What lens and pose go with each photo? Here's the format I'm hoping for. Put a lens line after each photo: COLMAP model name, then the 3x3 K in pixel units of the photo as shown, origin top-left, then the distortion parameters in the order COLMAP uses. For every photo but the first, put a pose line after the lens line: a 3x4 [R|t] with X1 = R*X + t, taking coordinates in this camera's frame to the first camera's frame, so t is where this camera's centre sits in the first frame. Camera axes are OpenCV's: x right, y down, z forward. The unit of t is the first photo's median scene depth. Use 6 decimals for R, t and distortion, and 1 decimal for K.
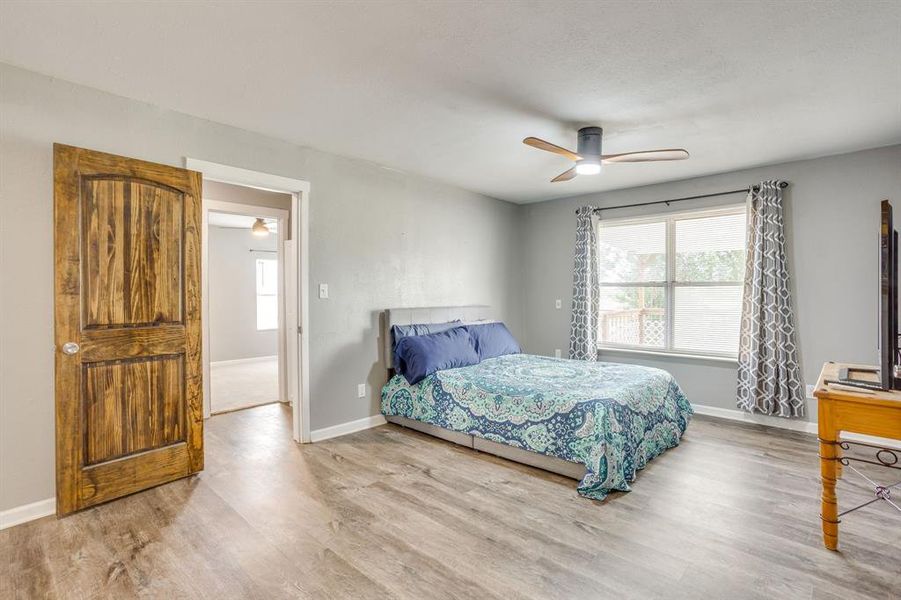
lens RADIAL K [[460.7, 0, 445.1], [0, 460.7, 297.0], [0, 0, 1]] dist [0.006394, 0.010447]
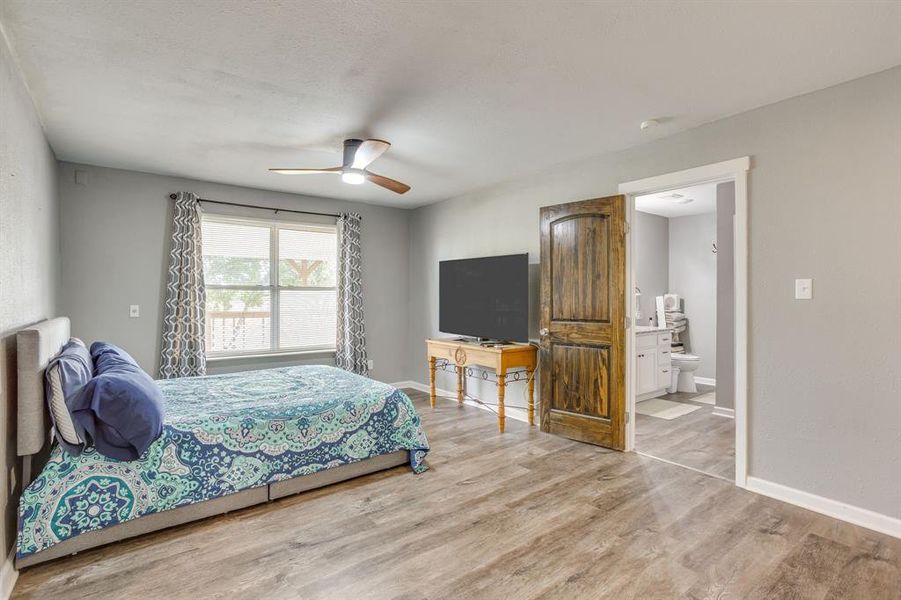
lens RADIAL K [[460.7, 0, 445.6], [0, 460.7, 296.9], [0, 0, 1]] dist [0.006394, 0.010447]
pose [[0.127775, 0.002321, 0.991800, -0.648333], [0.004550, 0.999985, -0.002926, -0.002955], [-0.991793, 0.004887, 0.127762, 0.608875]]
